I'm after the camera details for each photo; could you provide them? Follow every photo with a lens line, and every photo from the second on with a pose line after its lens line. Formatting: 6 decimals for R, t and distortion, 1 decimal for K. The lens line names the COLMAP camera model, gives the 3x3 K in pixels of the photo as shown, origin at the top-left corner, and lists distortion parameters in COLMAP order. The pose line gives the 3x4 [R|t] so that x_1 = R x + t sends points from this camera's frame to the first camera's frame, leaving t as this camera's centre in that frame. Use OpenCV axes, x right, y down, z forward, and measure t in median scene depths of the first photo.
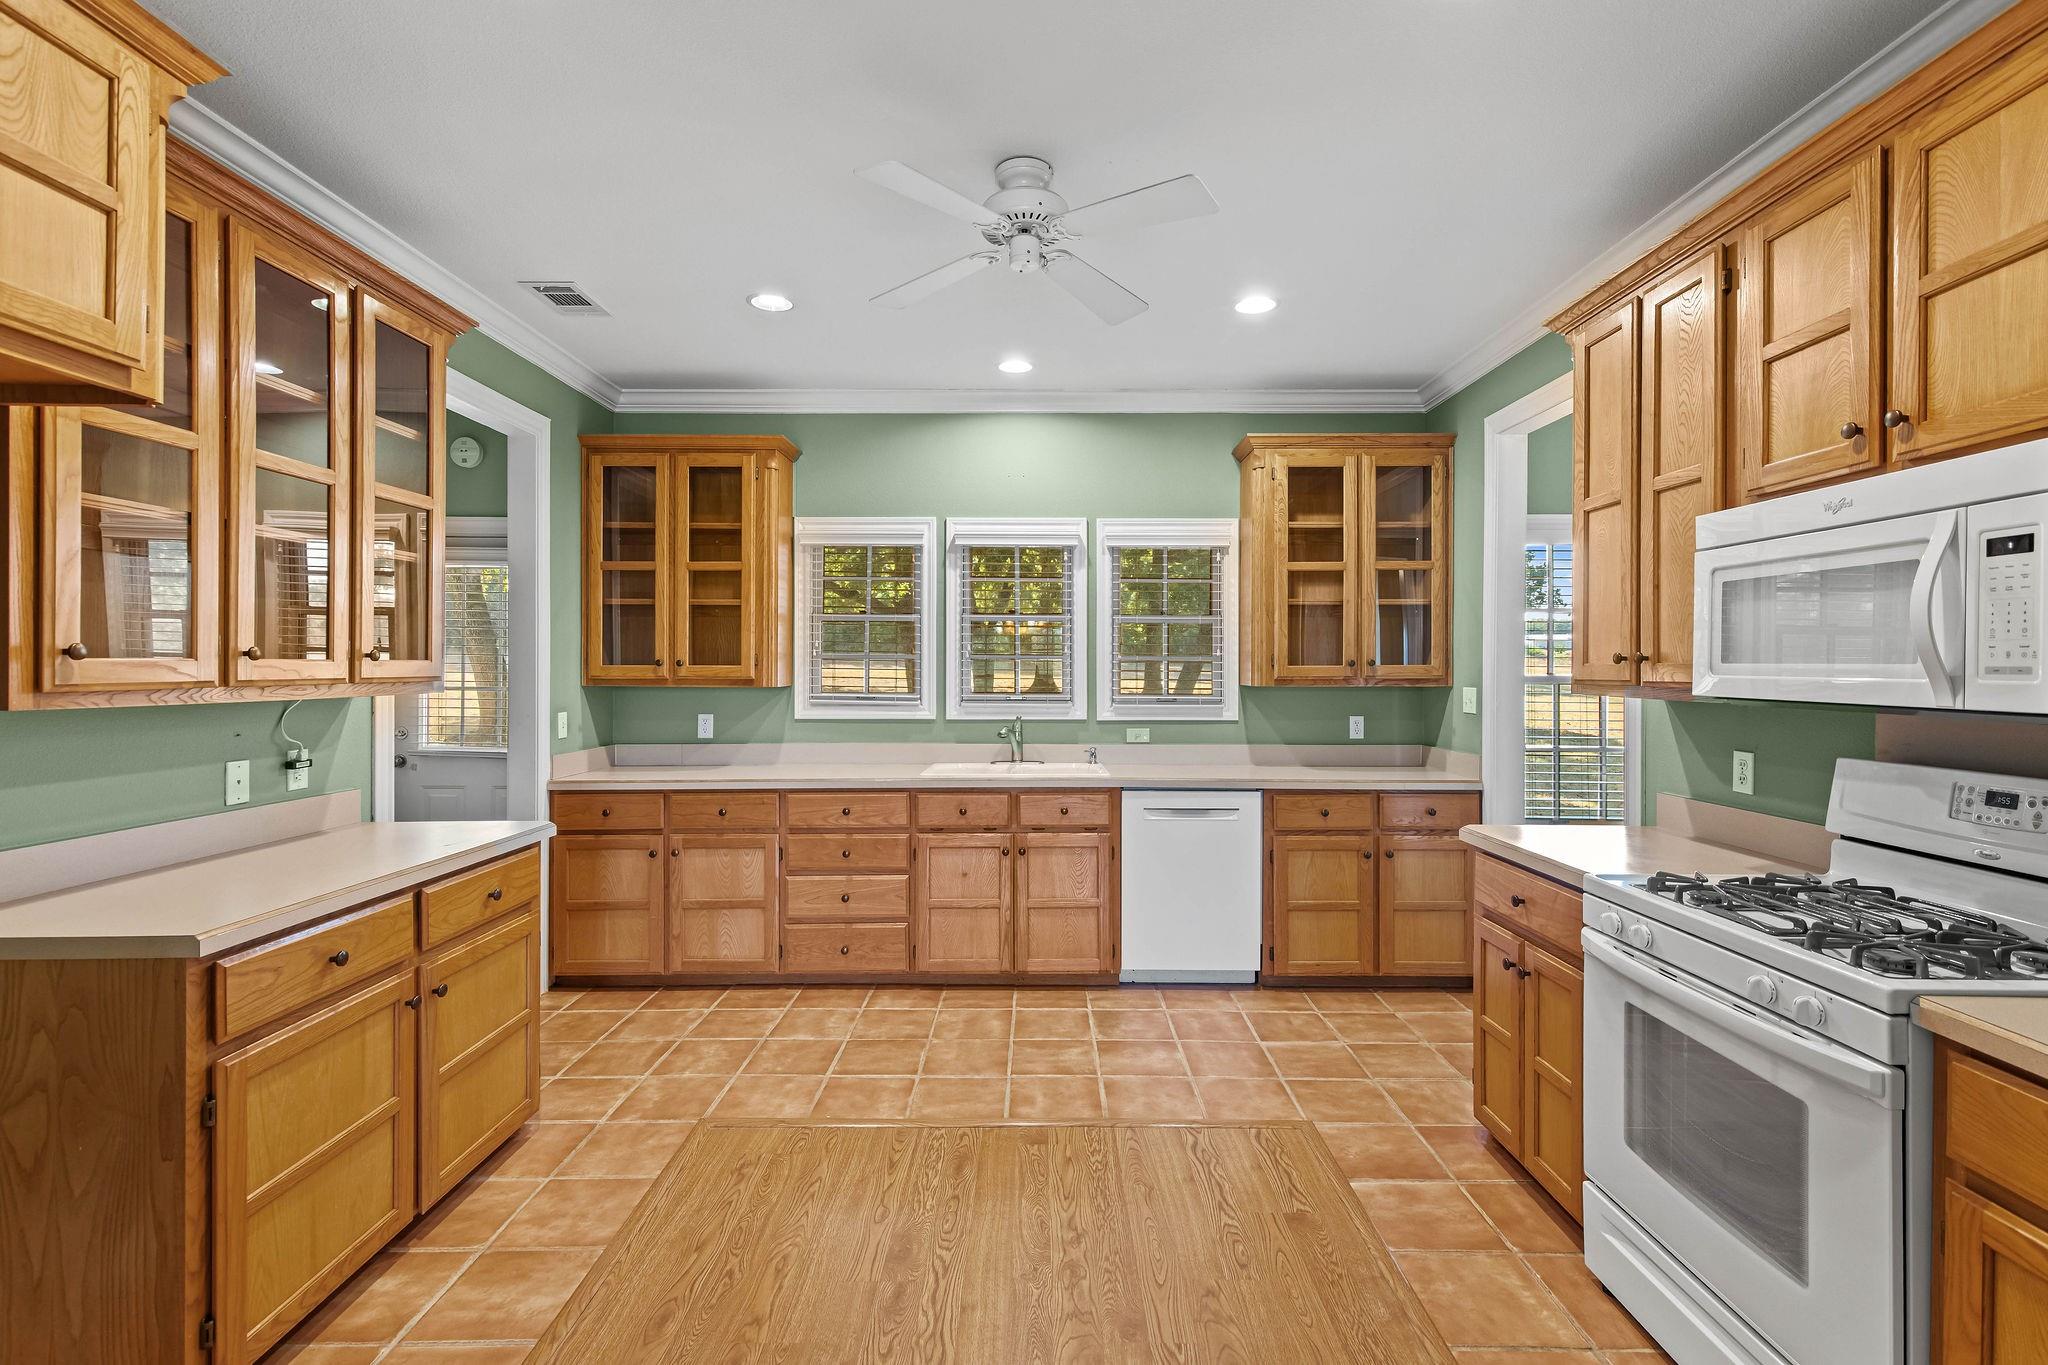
lens RADIAL K [[916.6, 0, 1043.8], [0, 916.6, 670.4], [0, 0, 1]] dist [0.000403, 0.000475]
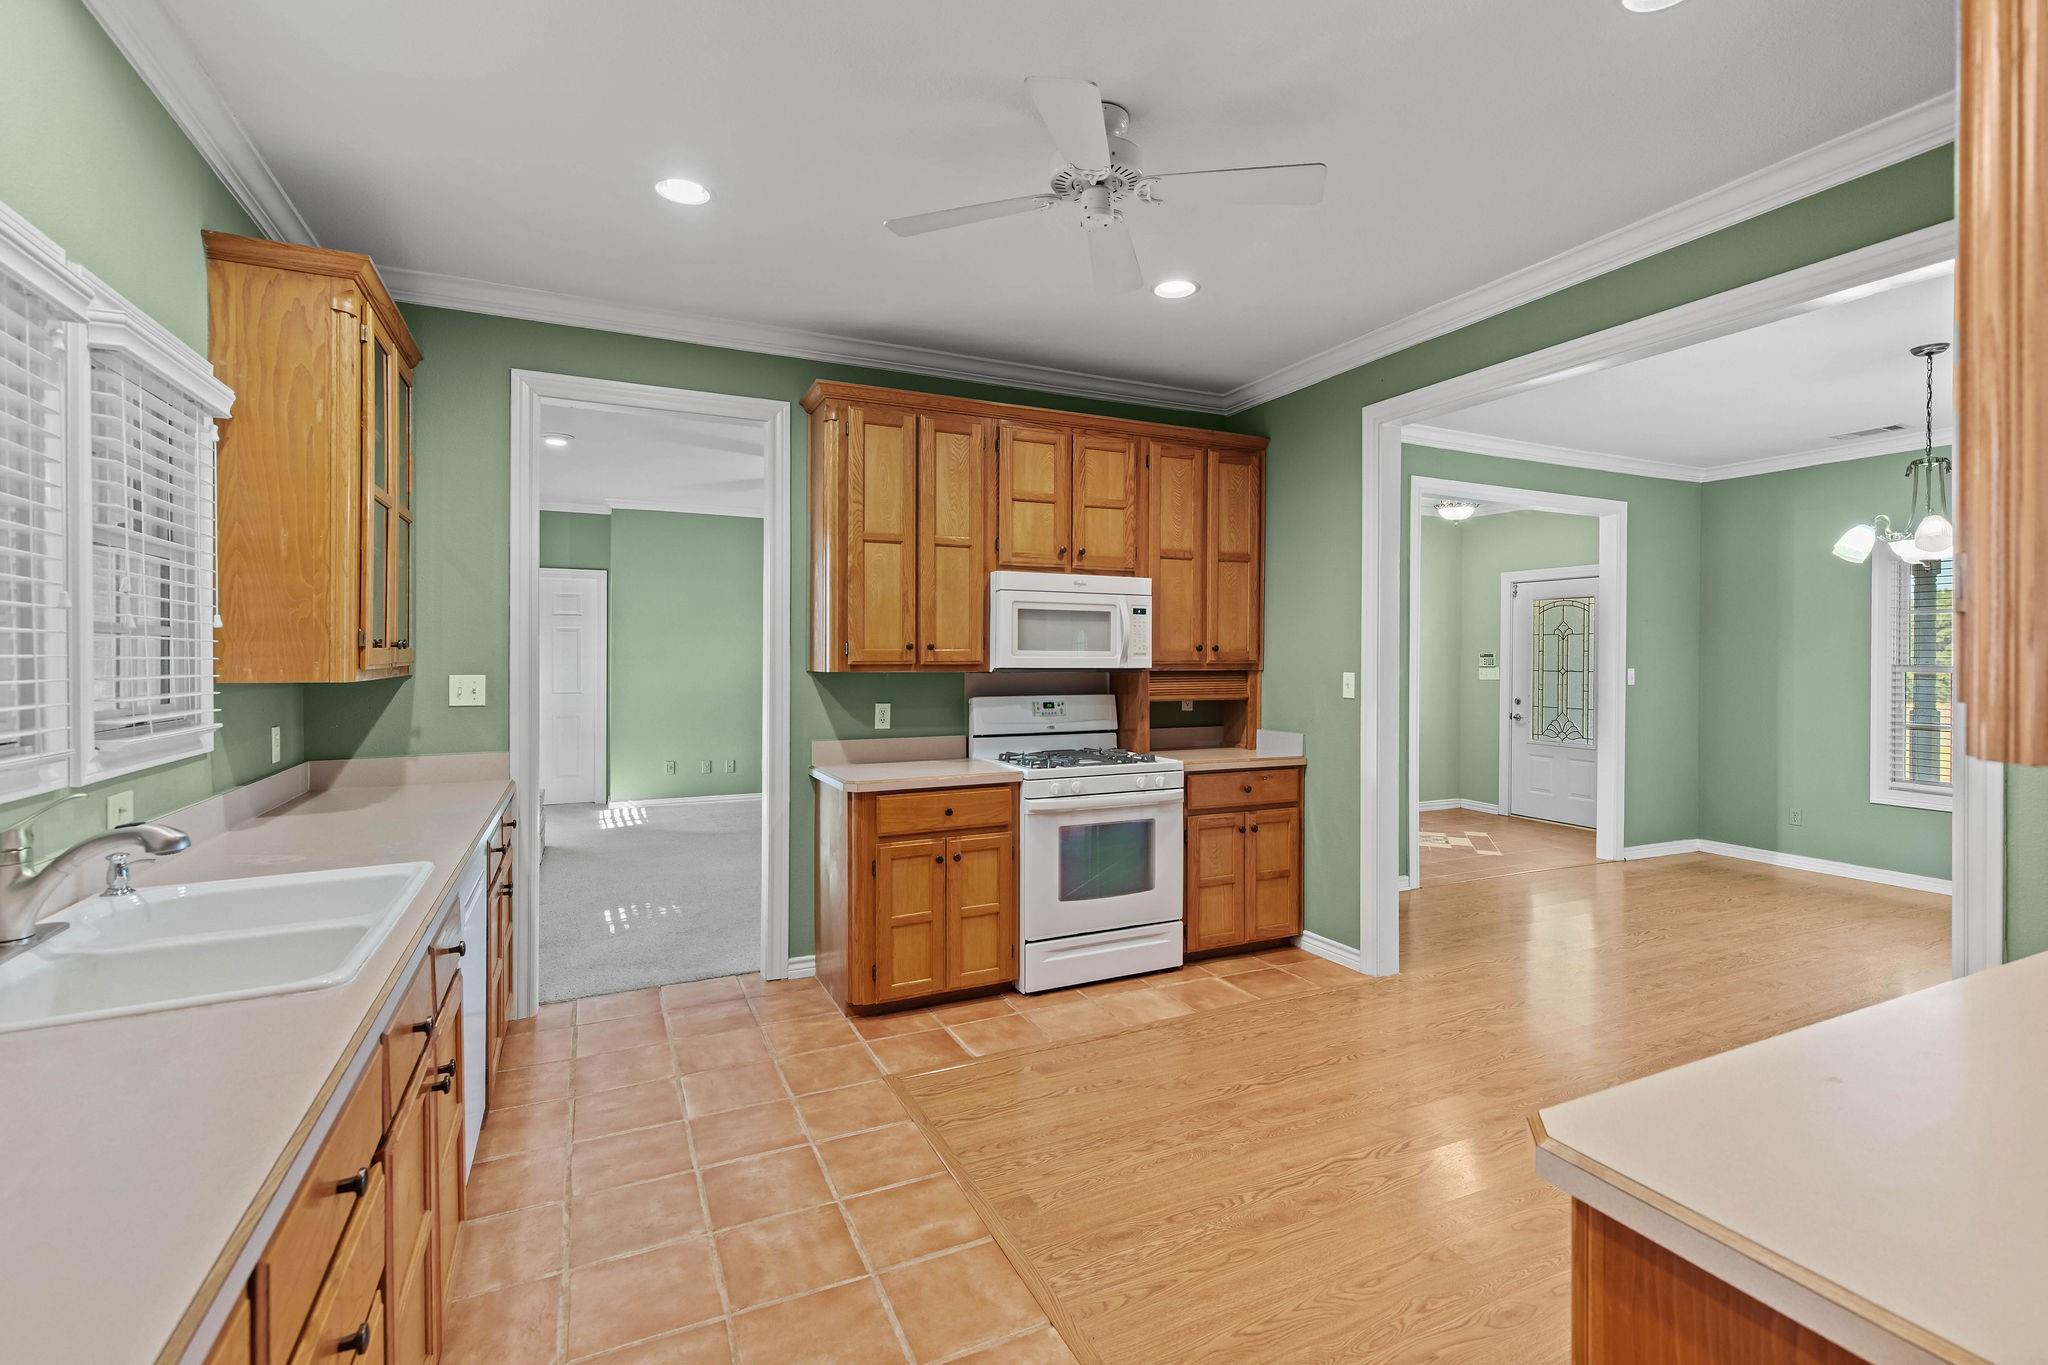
lens RADIAL K [[916.6, 0, 1029.4], [0, 916.6, 667.3], [0, 0, 1]] dist [0.000403, 0.000475]
pose [[-0.416083, -0.016653, 0.909174, -0.835793], [0.000479, 0.999828, 0.018532, -0.006239], [-0.909327, 0.008146, -0.416003, 1.442145]]
